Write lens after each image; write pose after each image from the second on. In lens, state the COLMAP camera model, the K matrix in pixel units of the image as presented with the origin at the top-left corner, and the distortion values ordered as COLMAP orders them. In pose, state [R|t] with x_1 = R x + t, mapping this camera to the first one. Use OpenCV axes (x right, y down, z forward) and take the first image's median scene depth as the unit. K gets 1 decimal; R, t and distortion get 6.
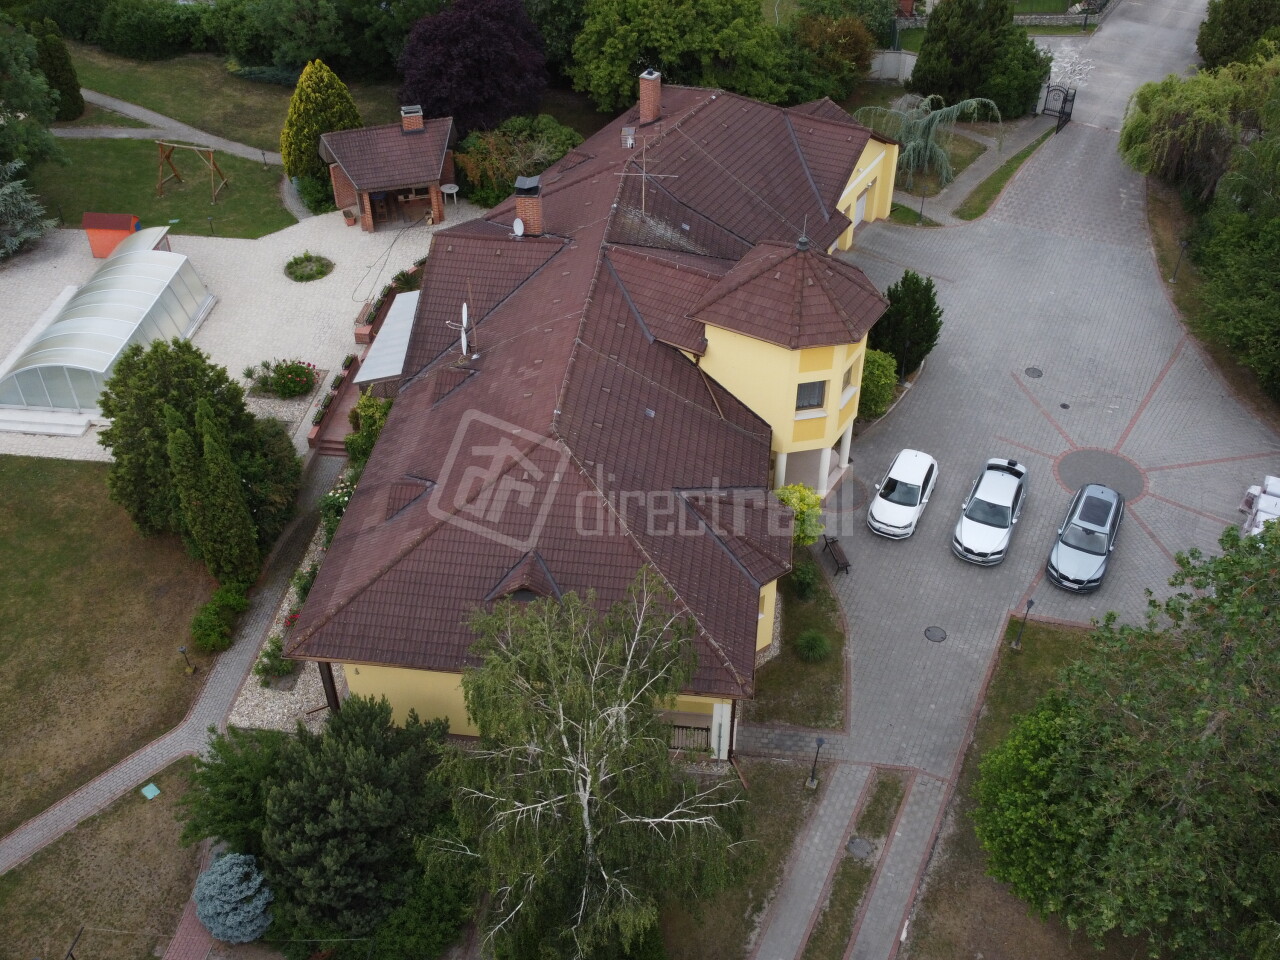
lens RADIAL K [[1290.3, 0, 640.0], [0, 1290.3, 480.0], [0, 0, 1]] dist [0.002816, -0.012041]
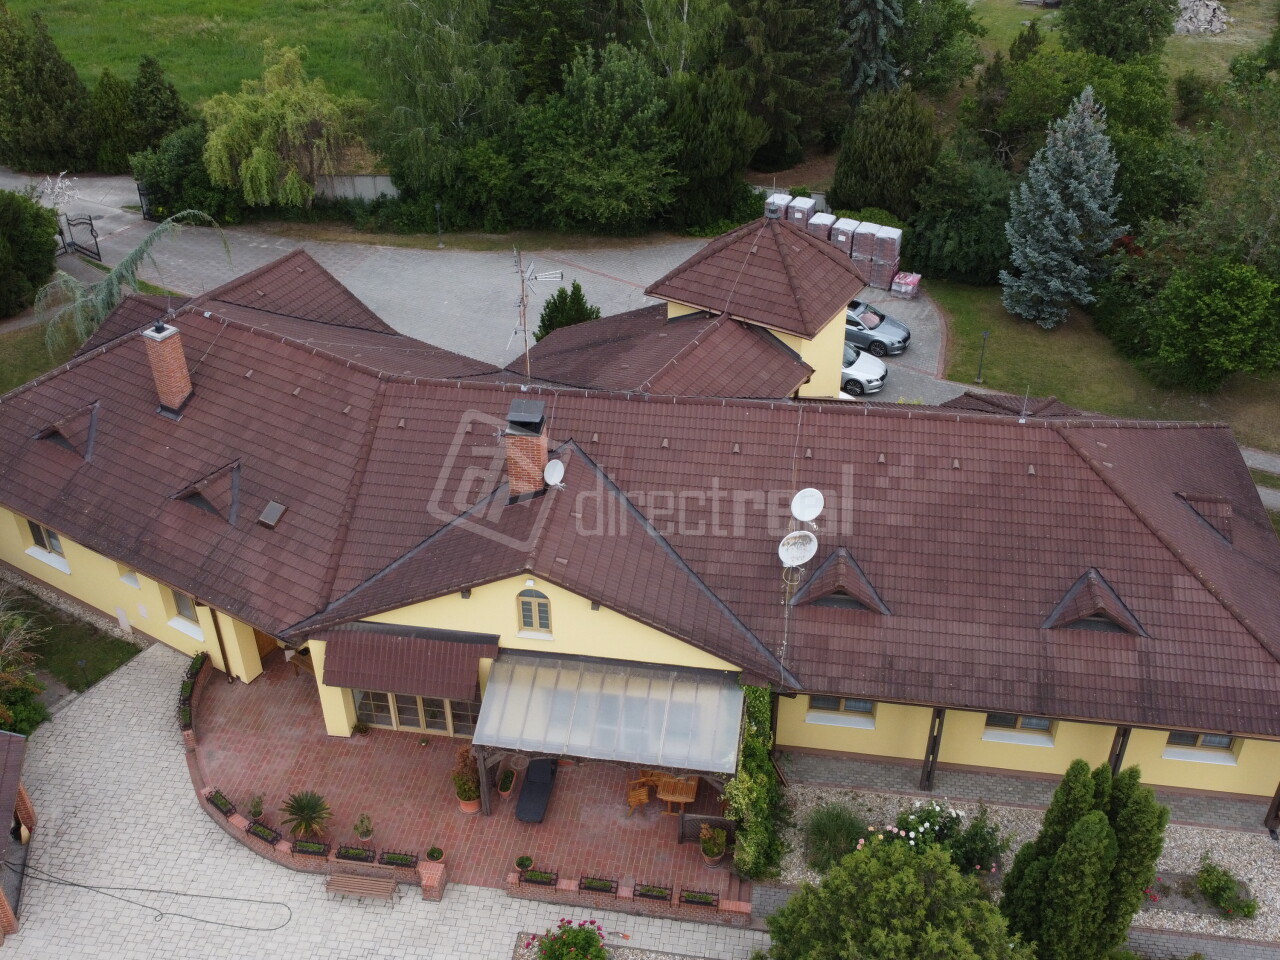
lens RADIAL K [[1290.3, 0, 640.0], [0, 1290.3, 480.0], [0, 0, 1]] dist [0.002816, -0.012041]
pose [[0.024364, -0.570465, 0.820960, -0.586192], [0.652523, 0.631220, 0.419254, -0.406628], [-0.757377, 0.525481, 0.387621, 0.658341]]
